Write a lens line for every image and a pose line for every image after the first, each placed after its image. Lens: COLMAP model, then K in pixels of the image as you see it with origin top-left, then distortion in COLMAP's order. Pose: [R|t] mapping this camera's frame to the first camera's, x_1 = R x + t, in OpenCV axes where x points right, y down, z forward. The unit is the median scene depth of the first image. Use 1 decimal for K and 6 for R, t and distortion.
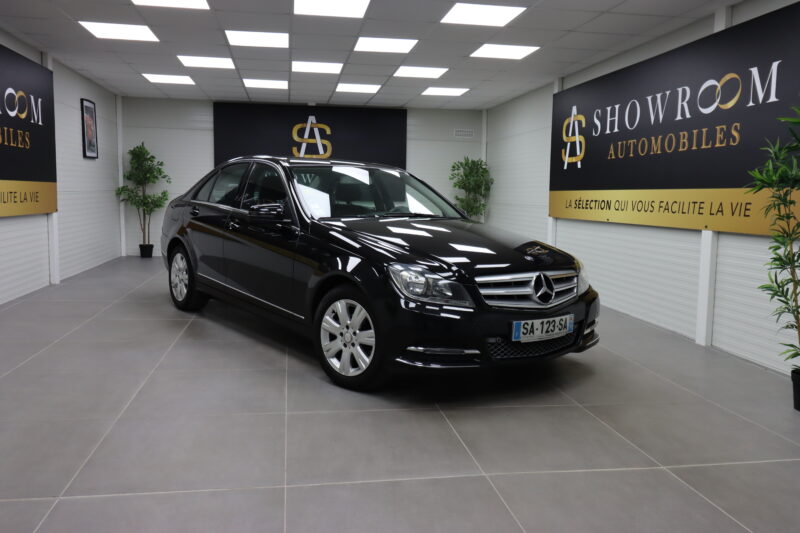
lens RADIAL K [[633.3, 0, 400.0], [0, 633.3, 266.5], [0, 0, 1]] dist [0.009474, 0.001528]
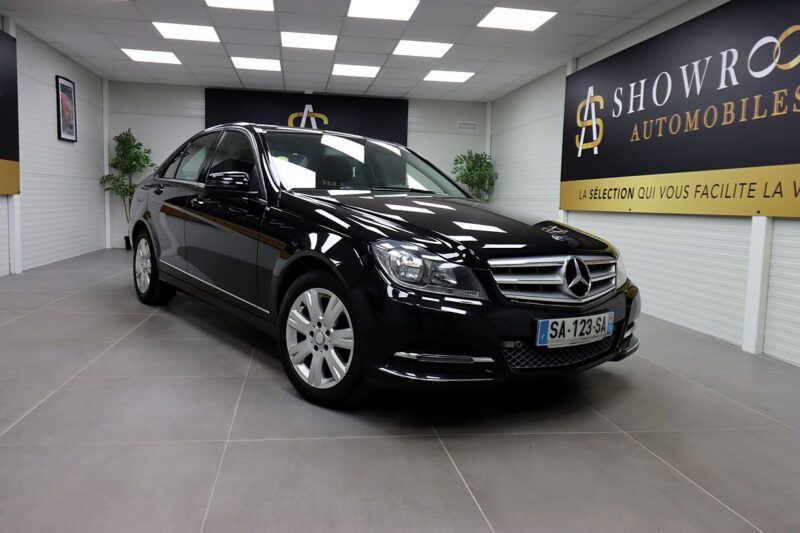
lens RADIAL K [[597.2, 0, 400.8], [0, 597.2, 265.3], [0, 0, 1]] dist [0.006399, -0.003107]
pose [[0.999891, 0.014421, -0.003204, 0.011075], [-0.014450, 0.999852, -0.009357, 0.019429], [0.003069, 0.009403, 0.999951, 0.181353]]
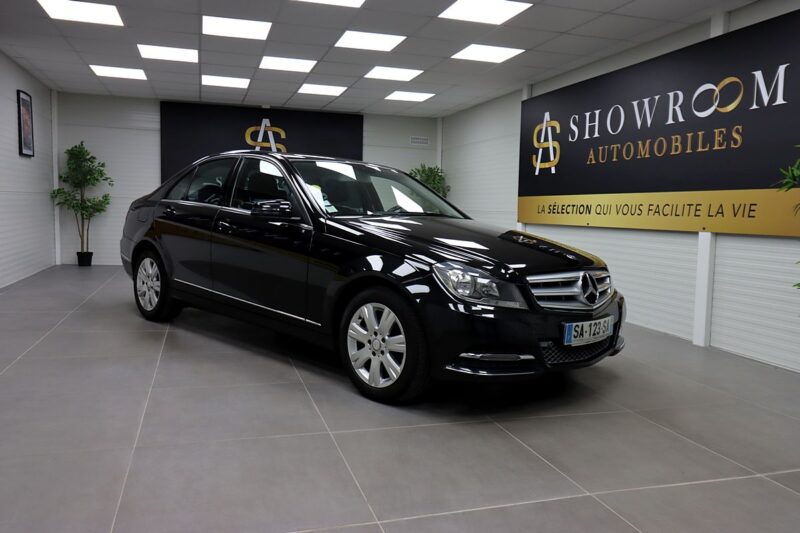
lens RADIAL K [[617.2, 0, 400.0], [0, 617.2, 266.5], [0, 0, 1]] dist [0.008233, 0.000793]
pose [[0.990908, -0.005215, 0.134440, -0.113685], [0.007695, 0.999810, -0.017936, 0.010271], [-0.134321, 0.018808, 0.990759, 0.078991]]
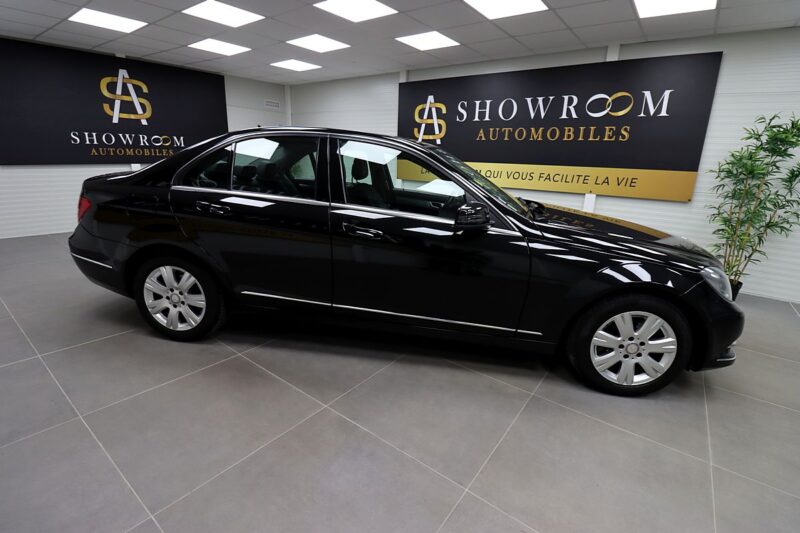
lens RADIAL K [[379.2, 0, 401.2], [0, 379.2, 255.4], [0, 0, 1]] dist [-0.003529, -0.001255]
pose [[0.726229, -0.172925, 0.665348, -0.450986], [0.058009, 0.979809, 0.191337, -0.101180], [-0.685001, -0.100358, 0.721597, 0.549413]]
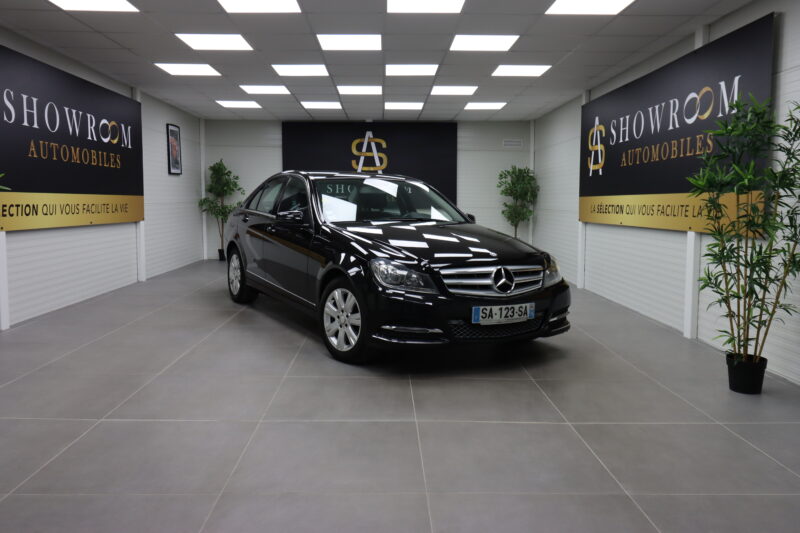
lens RADIAL K [[633.3, 0, 400.0], [0, 633.3, 266.5], [0, 0, 1]] dist [0.009474, 0.001528]
pose [[0.988863, 0.002362, -0.148809, 0.135494], [-0.004337, 0.999907, -0.012952, 0.016549], [0.148765, 0.013453, 0.988781, -0.123021]]
